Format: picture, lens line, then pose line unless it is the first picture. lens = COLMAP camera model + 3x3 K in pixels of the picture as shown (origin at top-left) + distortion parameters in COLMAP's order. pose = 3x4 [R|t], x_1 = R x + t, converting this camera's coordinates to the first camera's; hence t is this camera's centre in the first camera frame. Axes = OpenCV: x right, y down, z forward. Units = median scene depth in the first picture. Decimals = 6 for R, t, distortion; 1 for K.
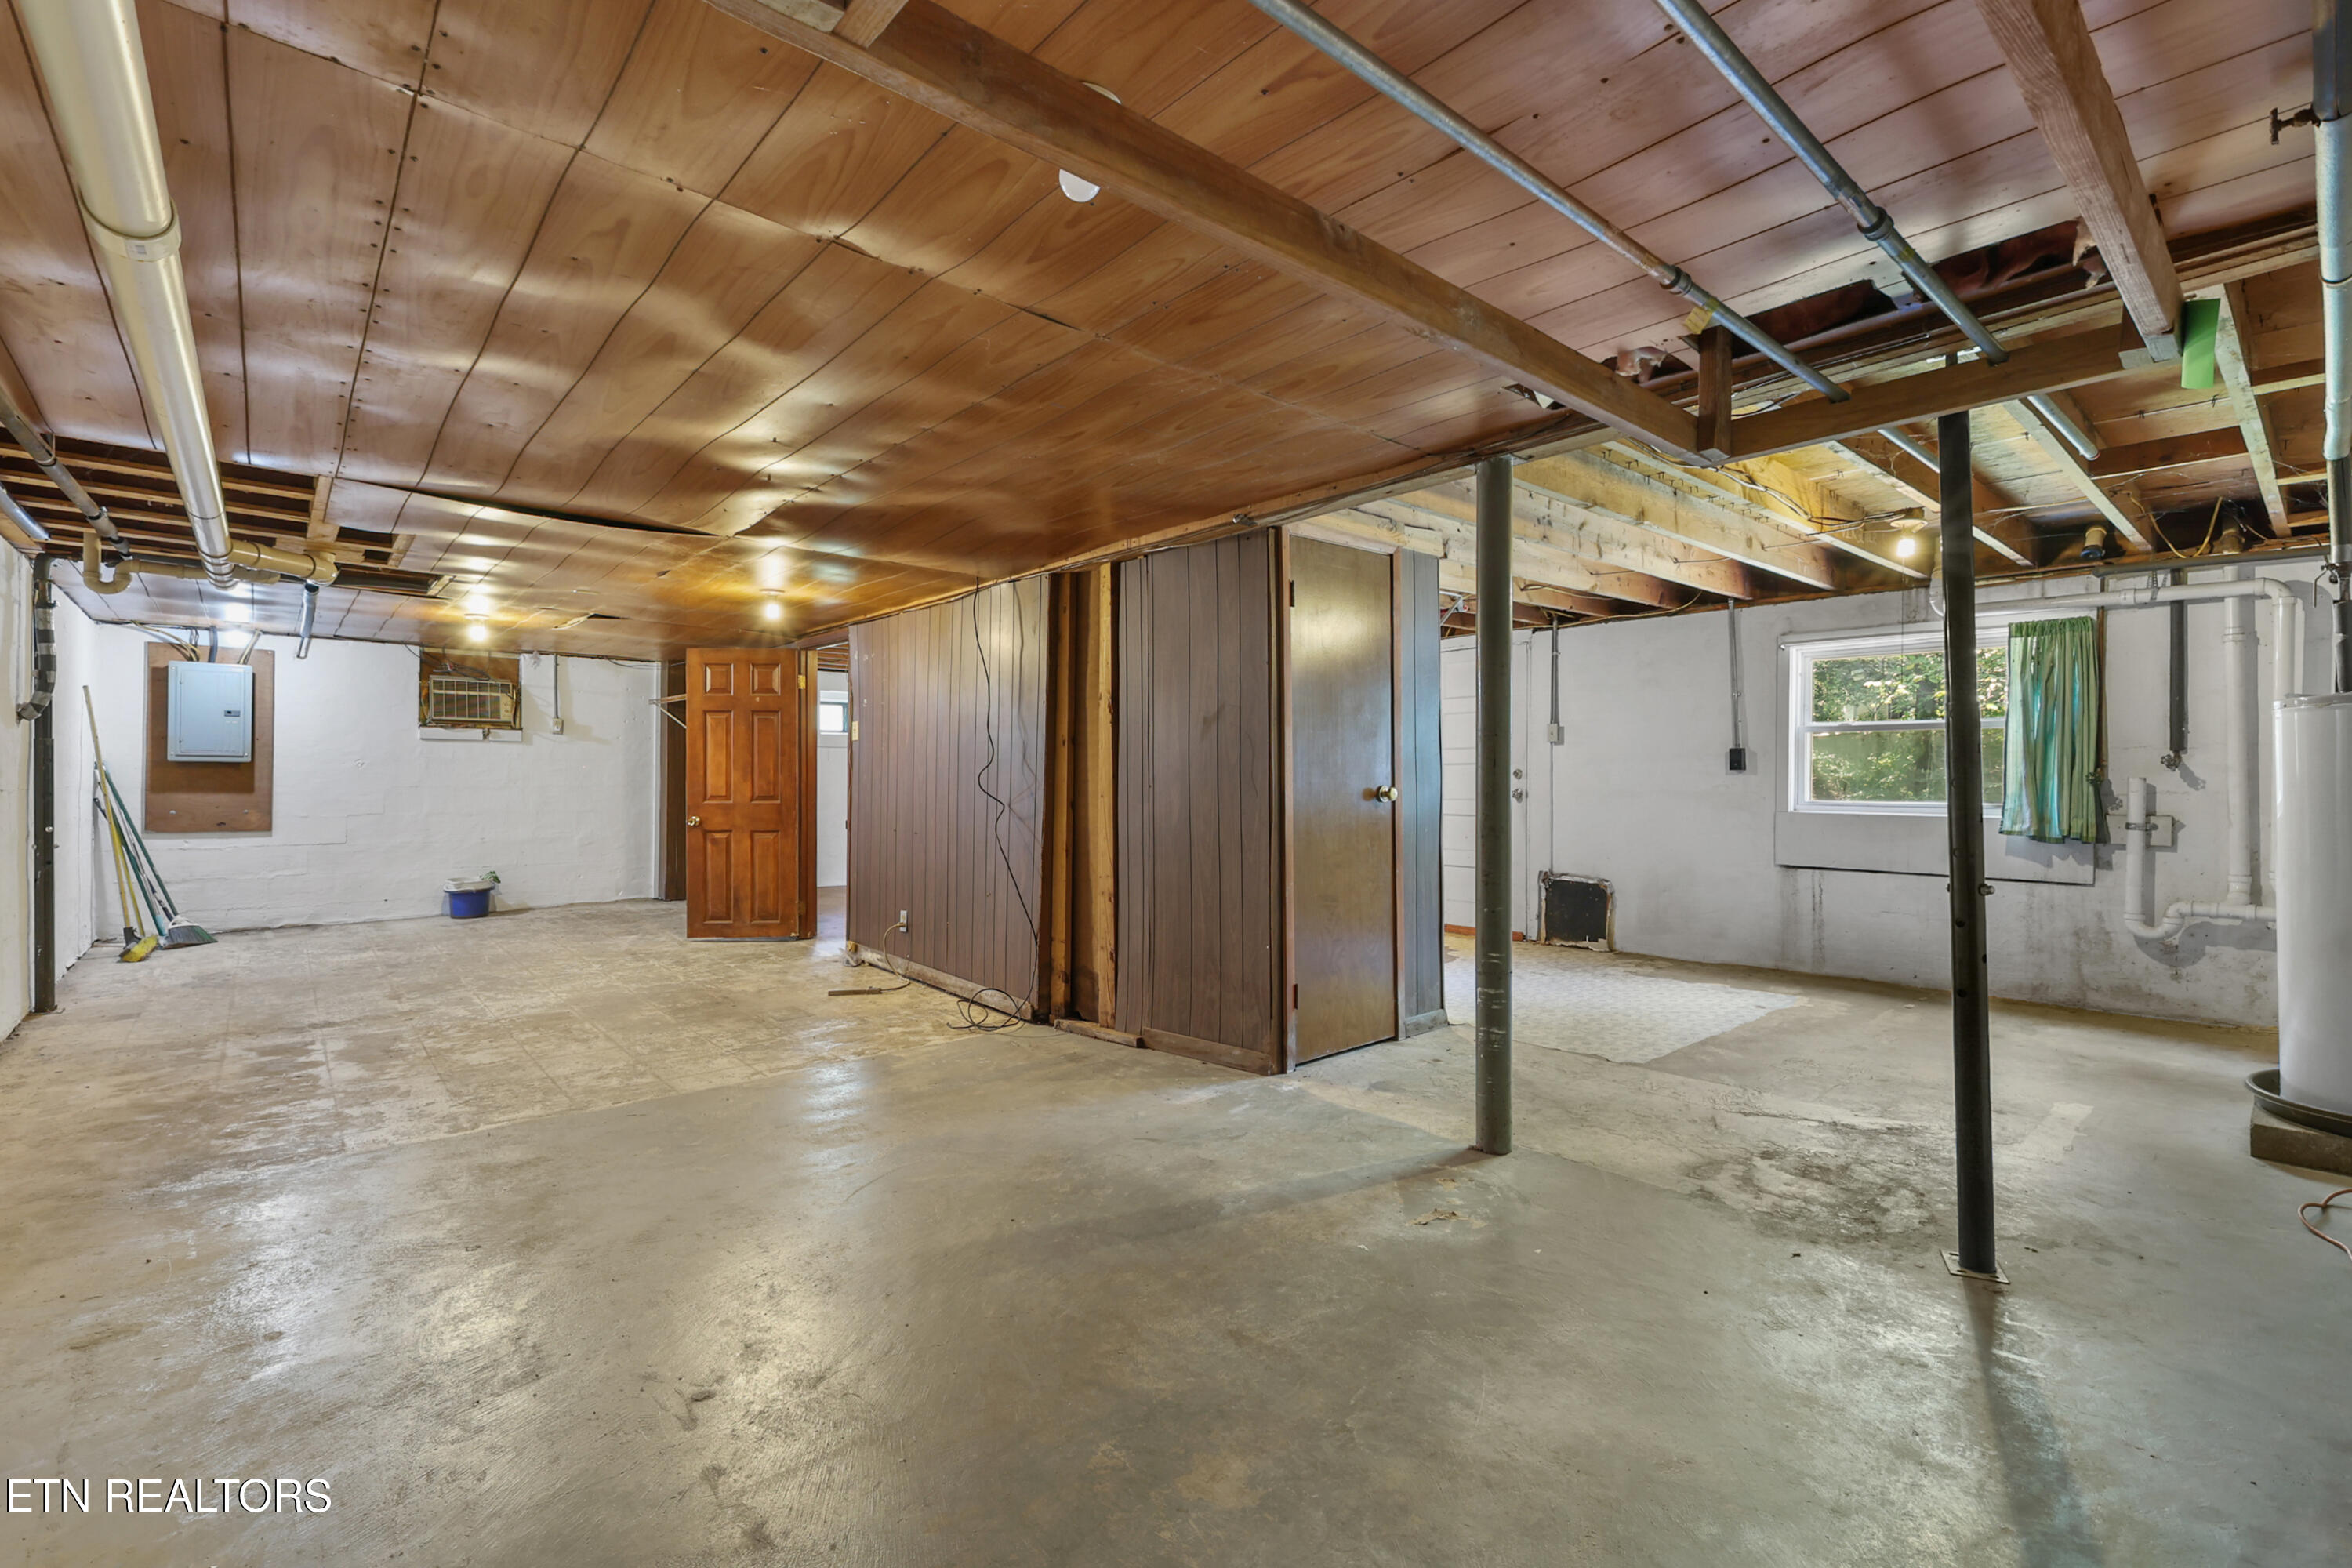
lens RADIAL K [[1027.3, 0, 1175.6], [0, 1027.3, 782.0], [0, 0, 1]] dist [0.001059, 0.000750]
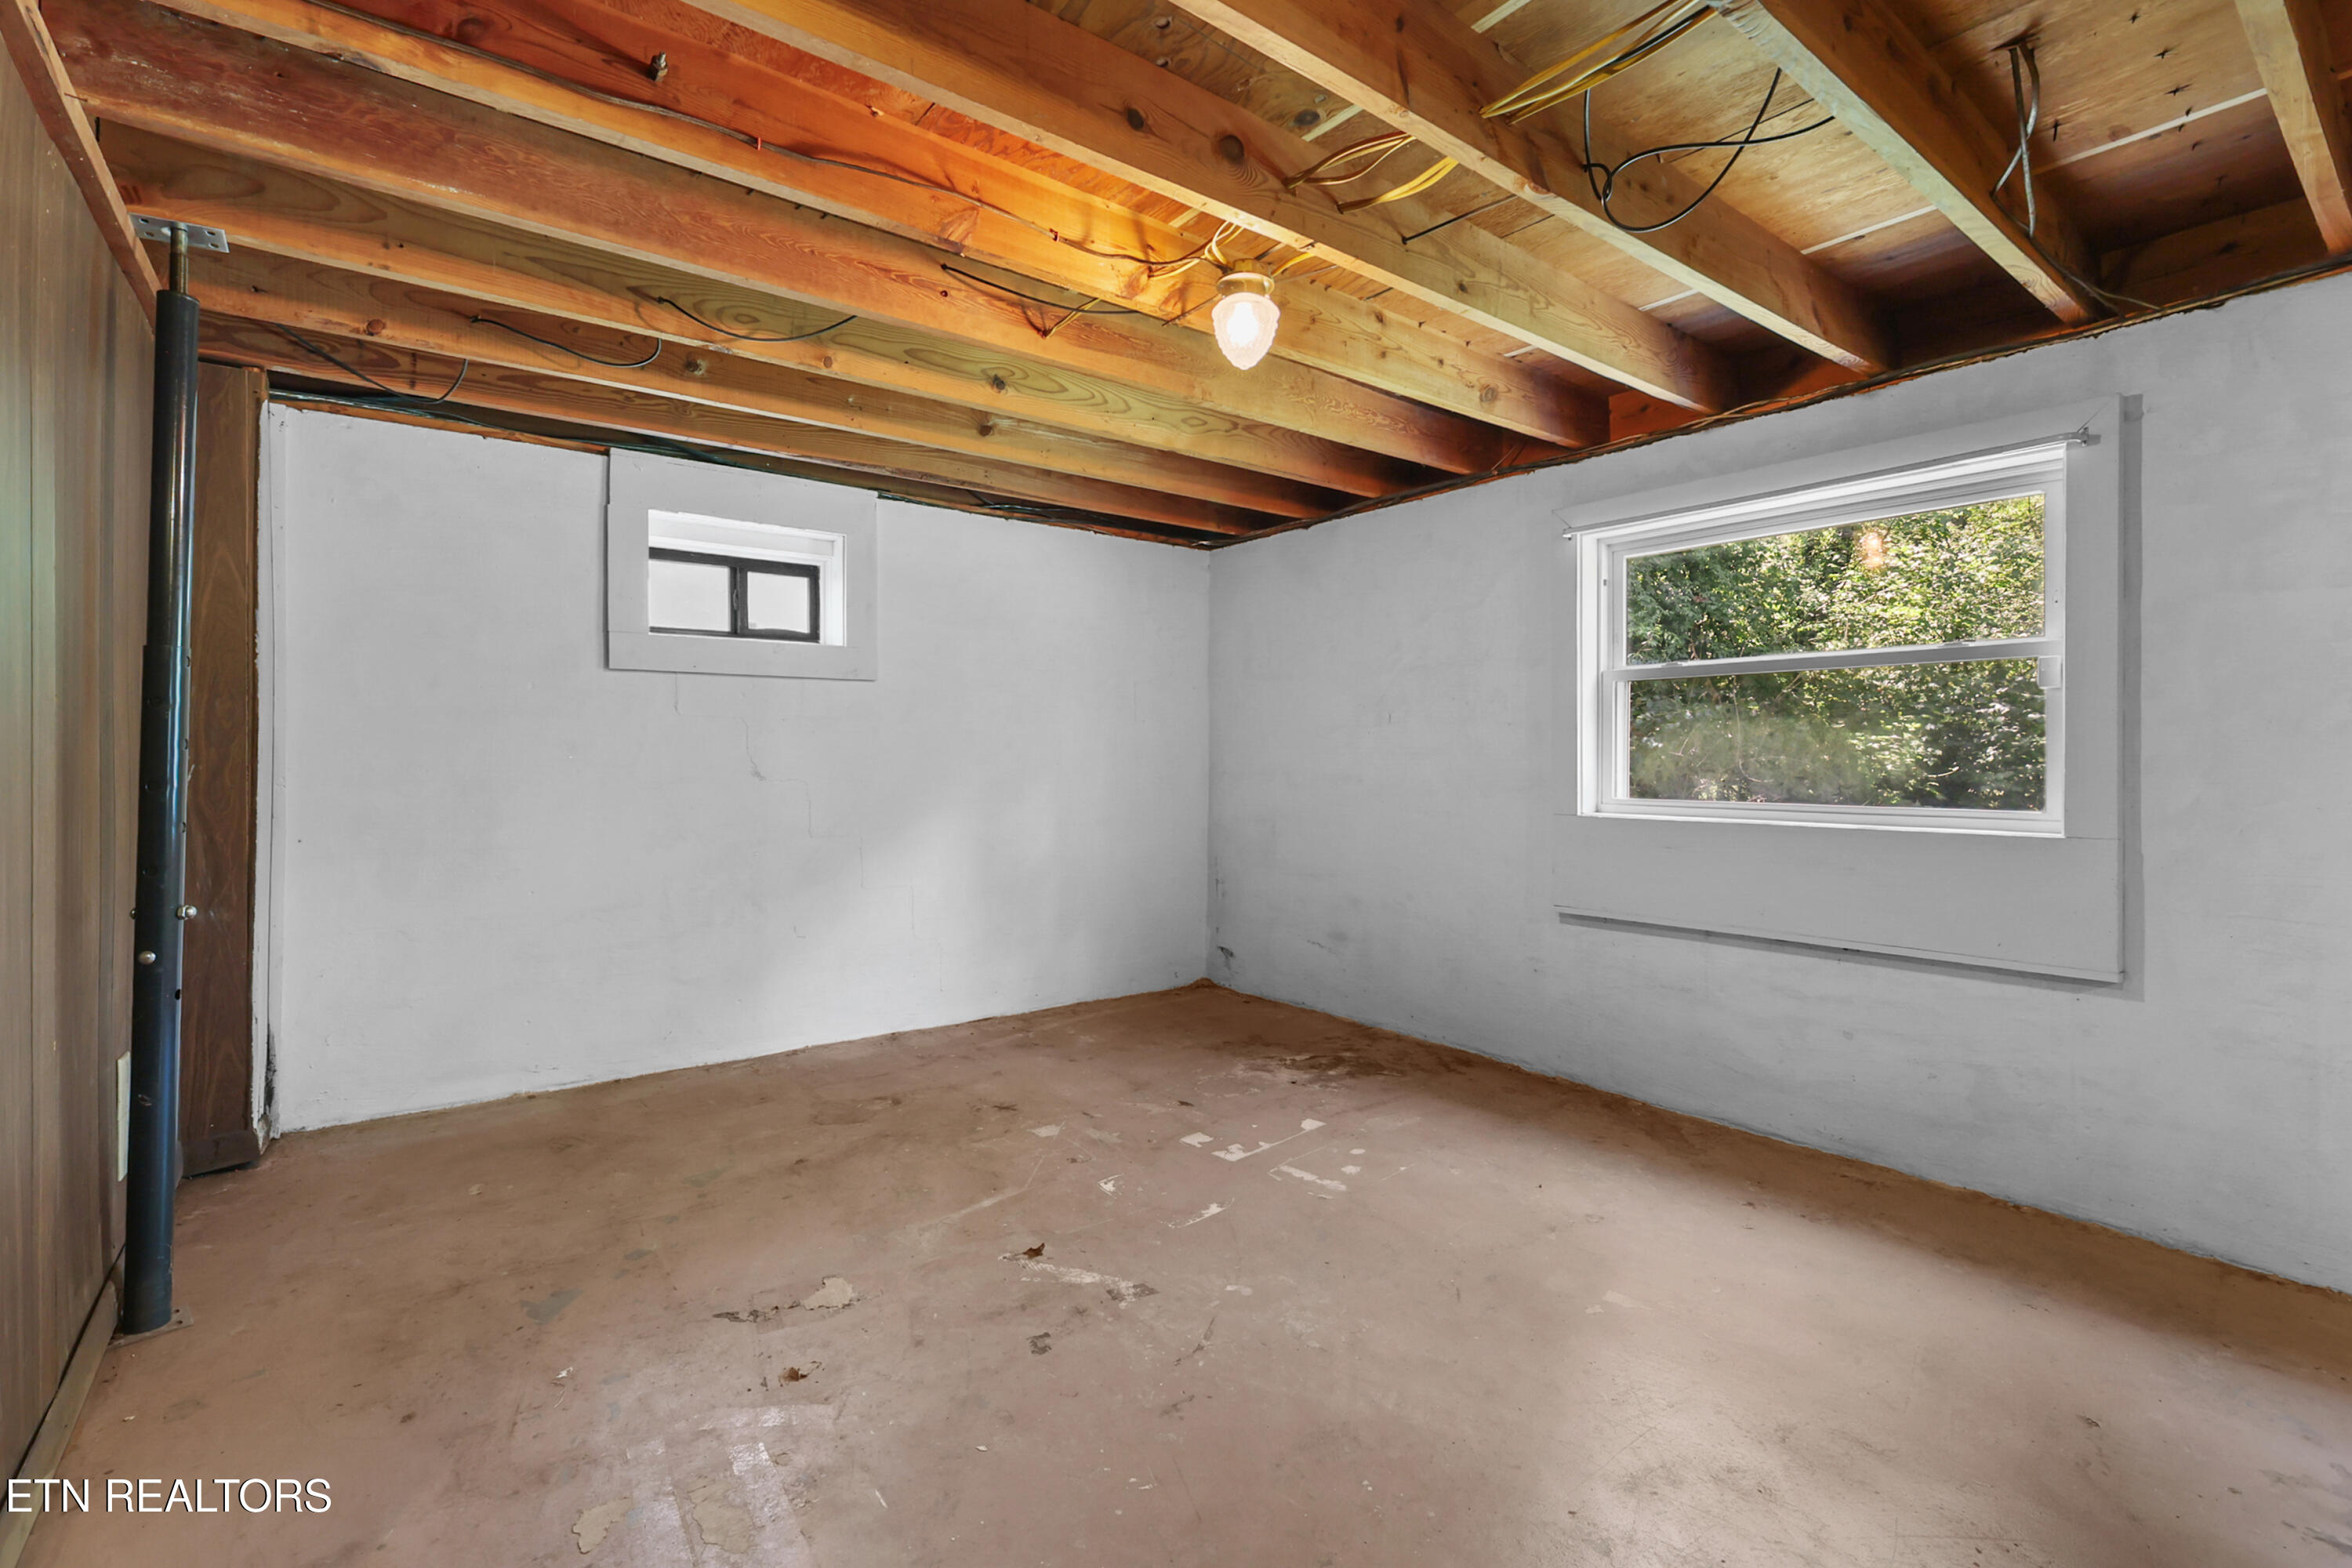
lens RADIAL K [[1027.3, 0, 1138.3], [0, 1027.3, 747.4], [0, 0, 1]] dist [0.001059, 0.000750]
pose [[0.998037, -0.003247, -0.062541, 1.073185], [0.002475, 0.999920, -0.012420, -0.010993], [0.062577, 0.012240, 0.997965, 1.140897]]
